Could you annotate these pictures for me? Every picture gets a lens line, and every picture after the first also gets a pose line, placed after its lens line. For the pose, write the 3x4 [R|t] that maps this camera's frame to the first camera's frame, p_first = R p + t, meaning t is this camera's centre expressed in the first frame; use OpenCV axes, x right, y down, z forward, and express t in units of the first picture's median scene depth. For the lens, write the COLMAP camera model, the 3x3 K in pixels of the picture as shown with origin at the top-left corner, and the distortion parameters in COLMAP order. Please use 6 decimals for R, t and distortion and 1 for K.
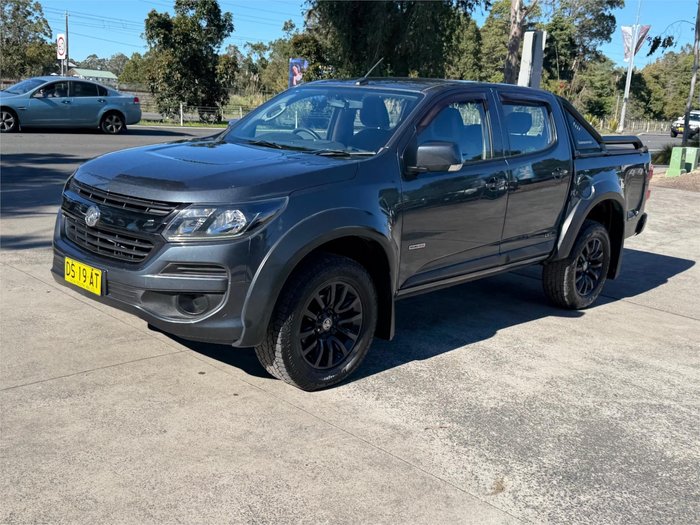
lens RADIAL K [[760.8, 0, 350.0], [0, 760.8, 262.5], [0, 0, 1]] dist [0.192317, -0.745638]
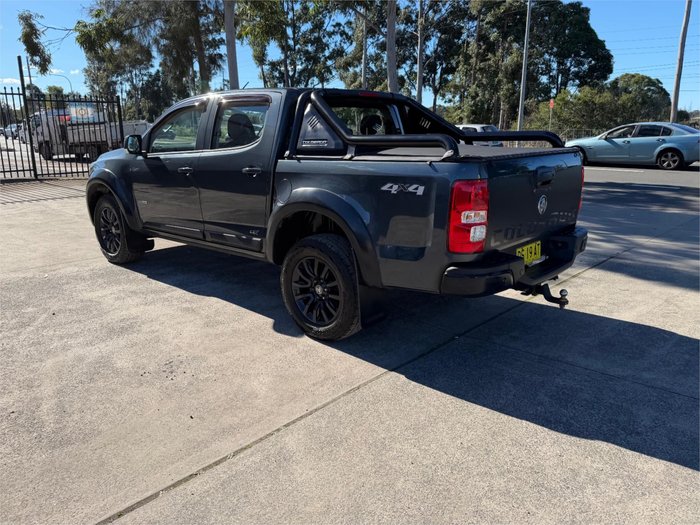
lens RADIAL K [[526.9, 0, 350.0], [0, 526.9, 262.5], [0, 0, 1]] dist [0.076969, -0.132002]
pose [[0.035648, 0.188215, -0.981481, 1.092542], [-0.214702, 0.960615, 0.176415, -0.172535], [0.976029, 0.204437, 0.074654, 1.212259]]
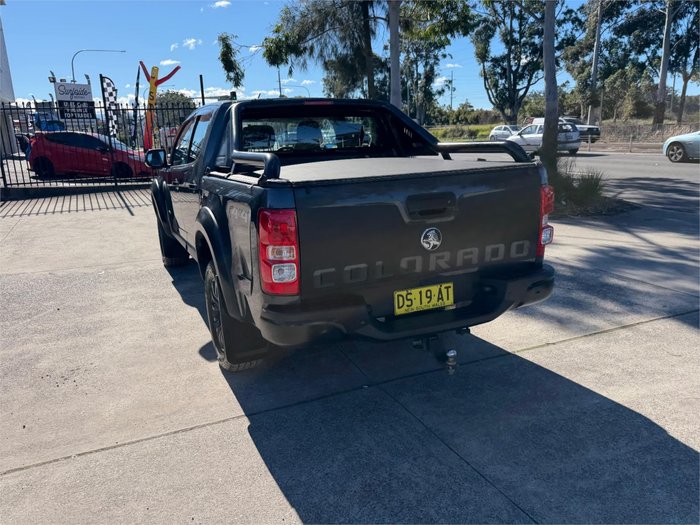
lens RADIAL K [[535.2, 0, 347.0], [0, 535.2, 262.7], [0, 0, 1]] dist [0.033370, -0.048939]
pose [[-0.369611, 0.175036, -0.912552, 0.949941], [-0.193173, 0.946165, 0.259724, -0.275652], [0.908885, 0.272277, -0.315900, 1.582242]]
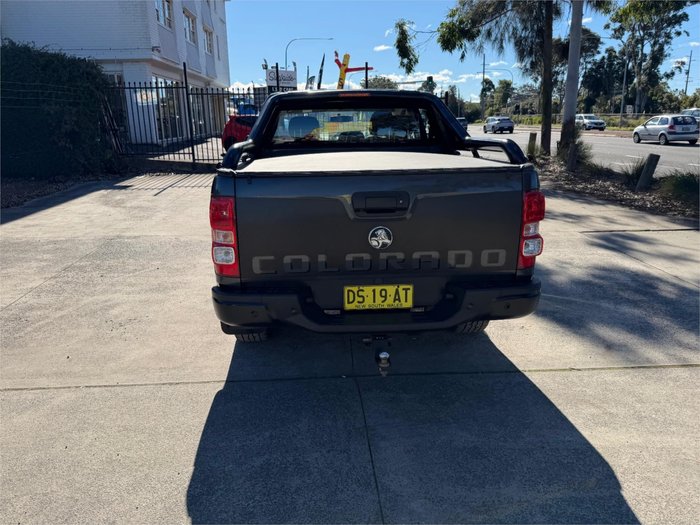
lens RADIAL K [[535.2, 0, 347.0], [0, 535.2, 262.7], [0, 0, 1]] dist [0.033370, -0.048939]
pose [[-0.670862, 0.139852, -0.728275, 0.835317], [-0.189298, 0.917228, 0.350512, -0.330562], [0.717015, 0.373007, -0.588860, 1.777560]]
